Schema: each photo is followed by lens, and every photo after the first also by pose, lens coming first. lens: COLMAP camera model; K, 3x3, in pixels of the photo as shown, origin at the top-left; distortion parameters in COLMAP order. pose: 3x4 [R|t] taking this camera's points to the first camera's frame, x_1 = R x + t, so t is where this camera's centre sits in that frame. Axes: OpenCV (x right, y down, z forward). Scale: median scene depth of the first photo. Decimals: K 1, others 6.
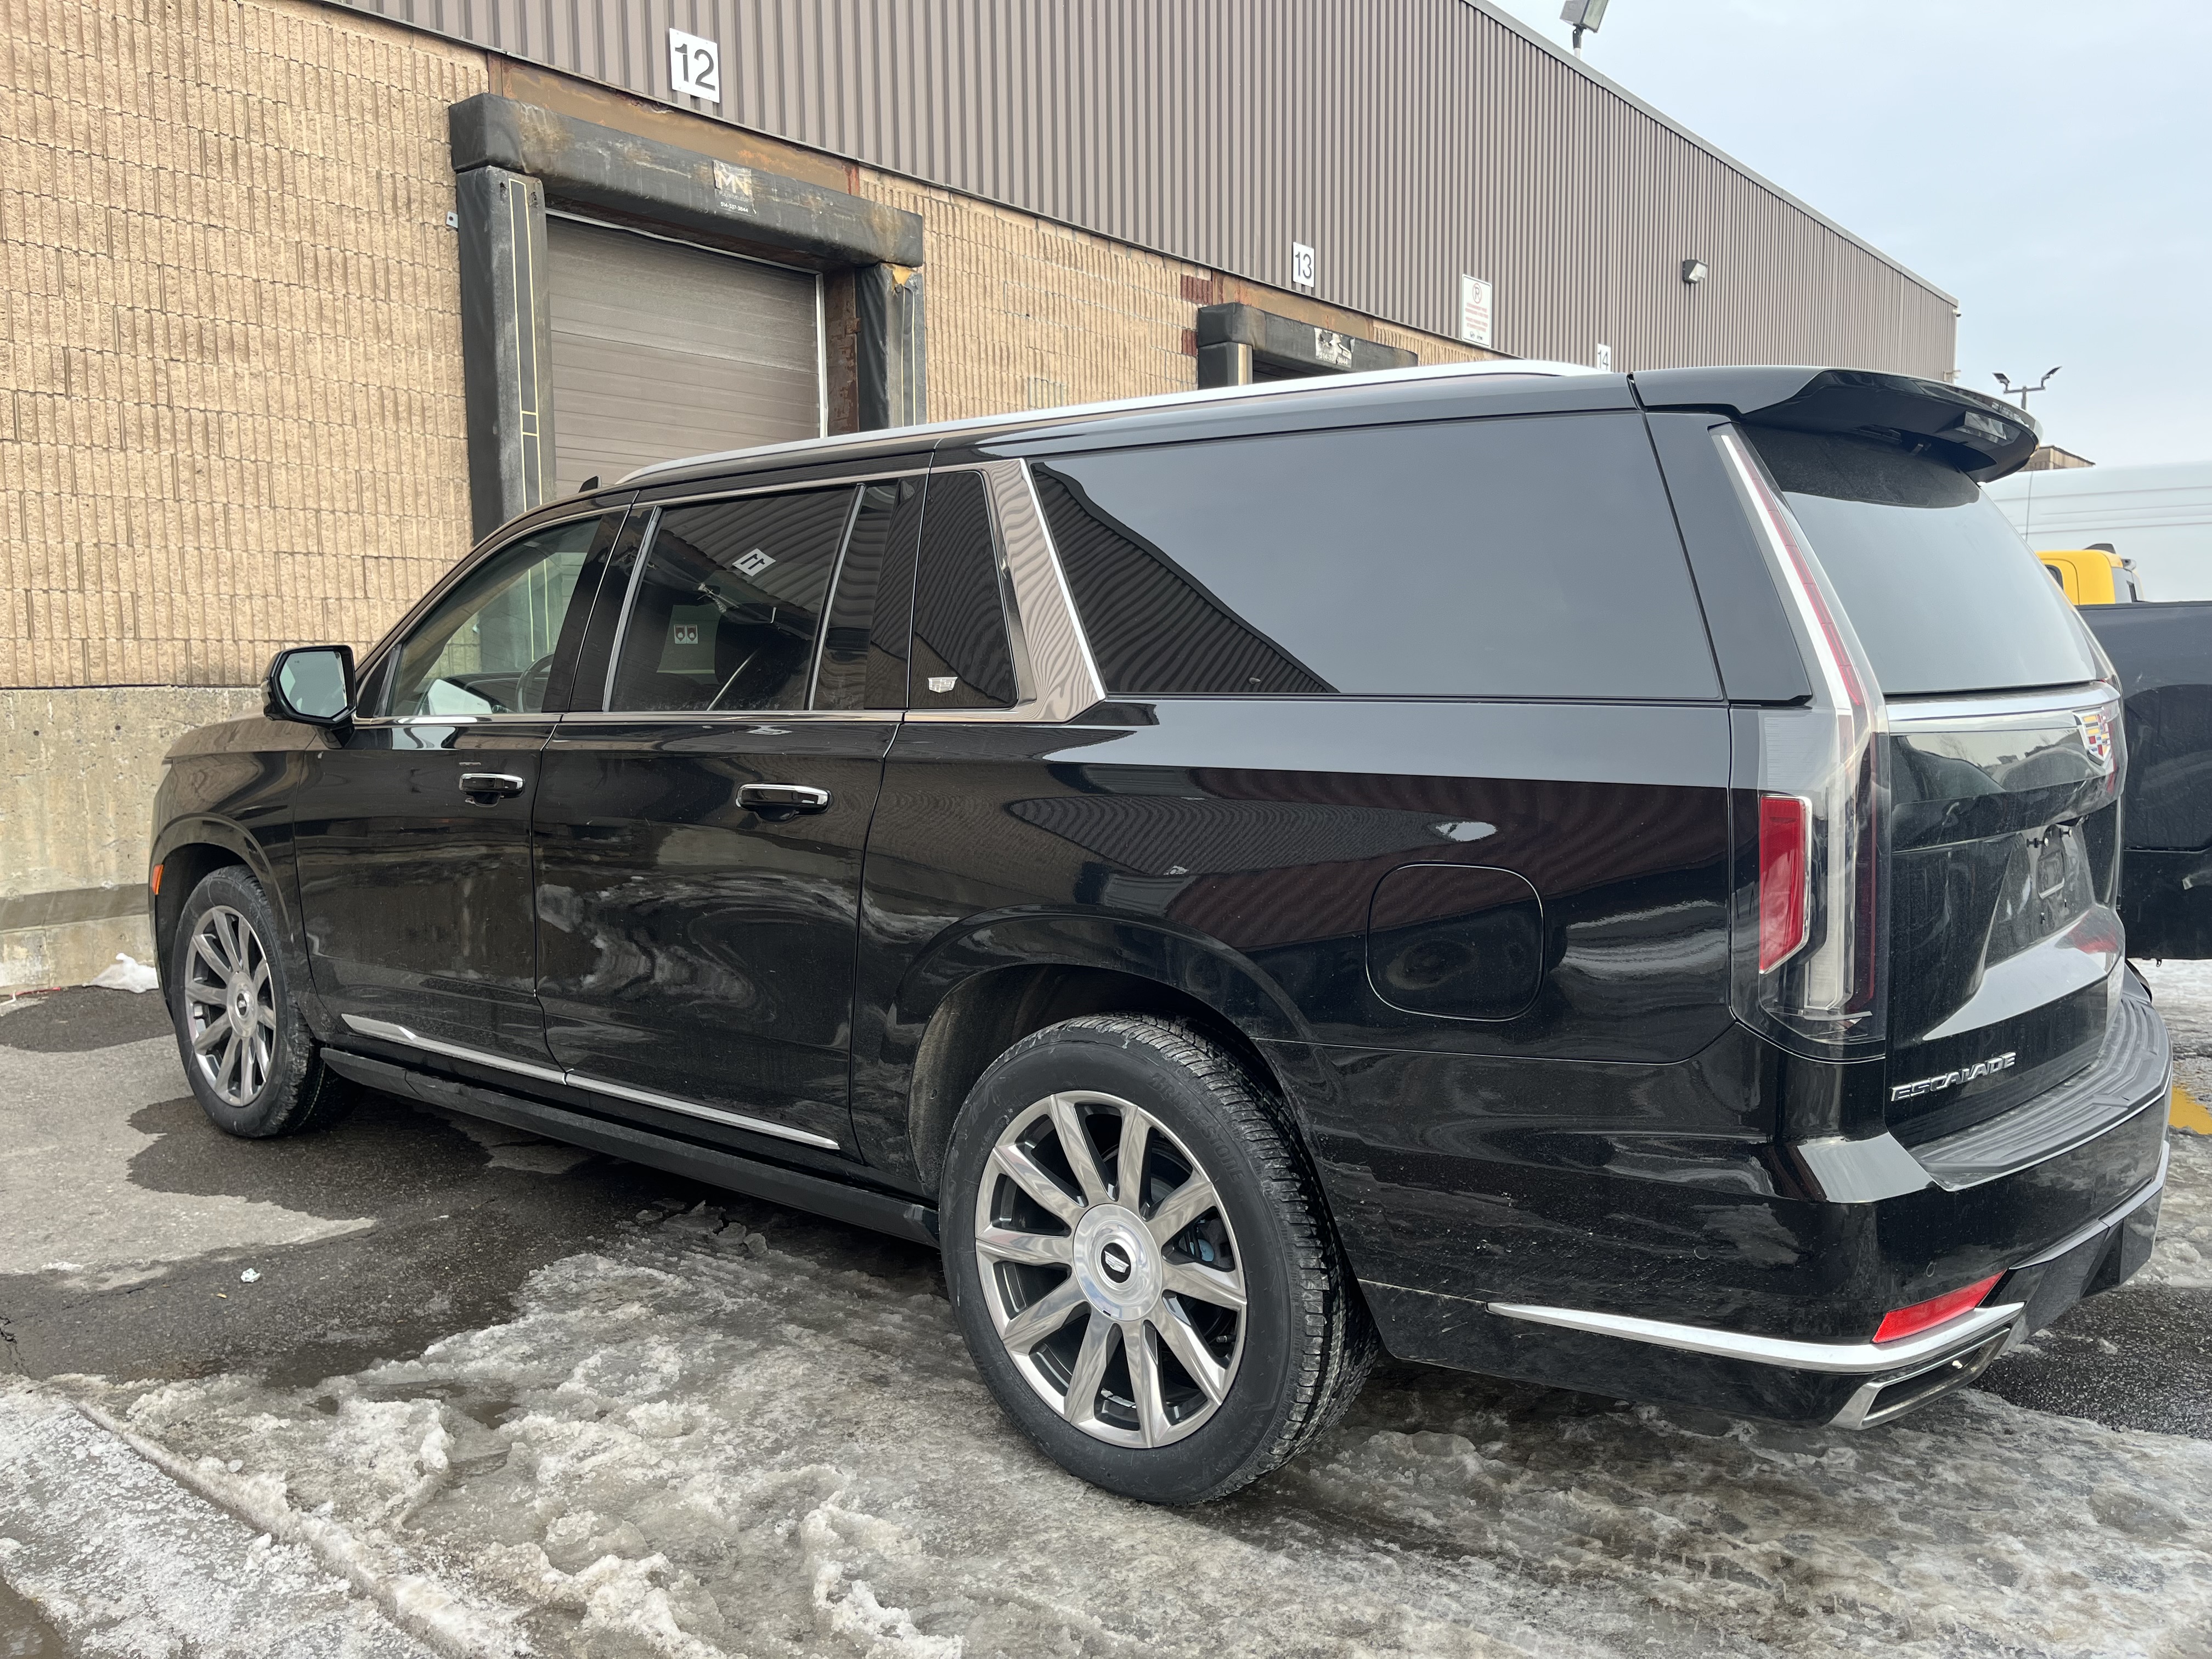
lens RADIAL K [[1687.3, 0, 1107.7], [0, 1687.3, 865.0], [0, 0, 1]] dist [-0.003739, -0.007963]
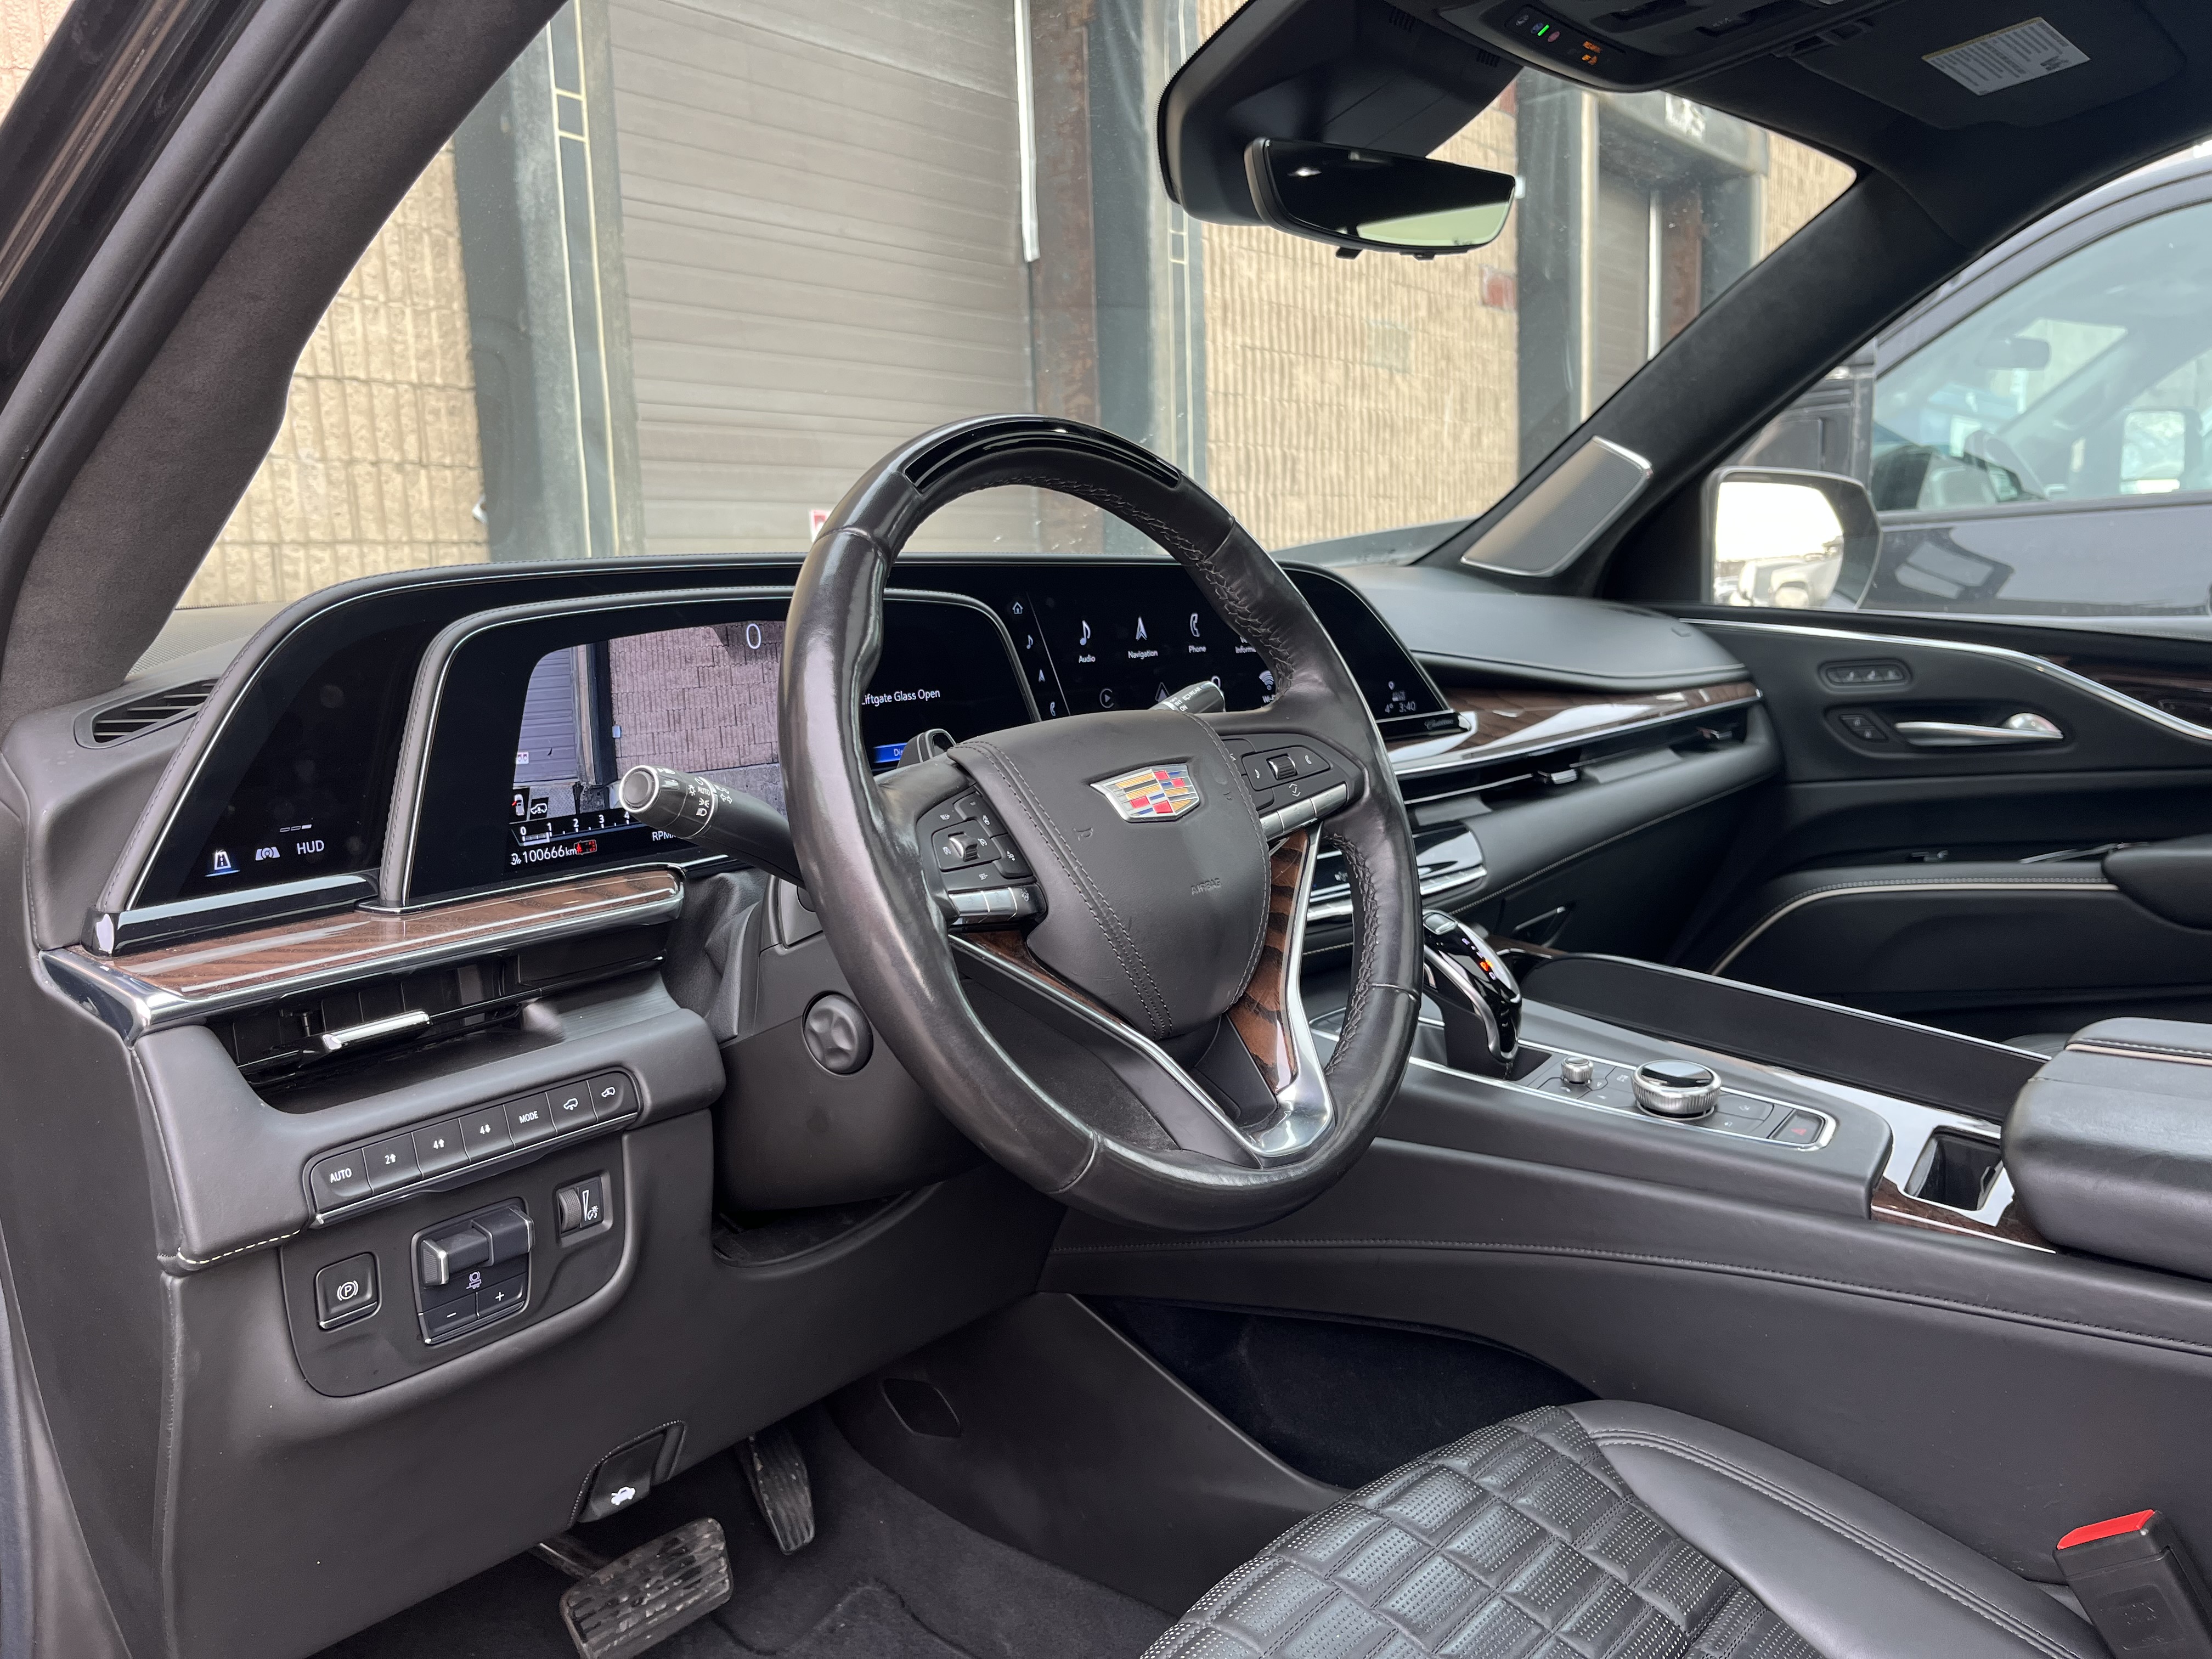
lens RADIAL K [[1687.3, 0, 1107.7], [0, 1687.3, 865.0], [0, 0, 1]] dist [-0.003739, -0.007963]
pose [[0.999649, -0.024204, -0.010753, -0.183202], [0.024687, 0.998579, 0.047236, -0.052866], [0.009594, -0.047485, 0.998826, 0.487728]]
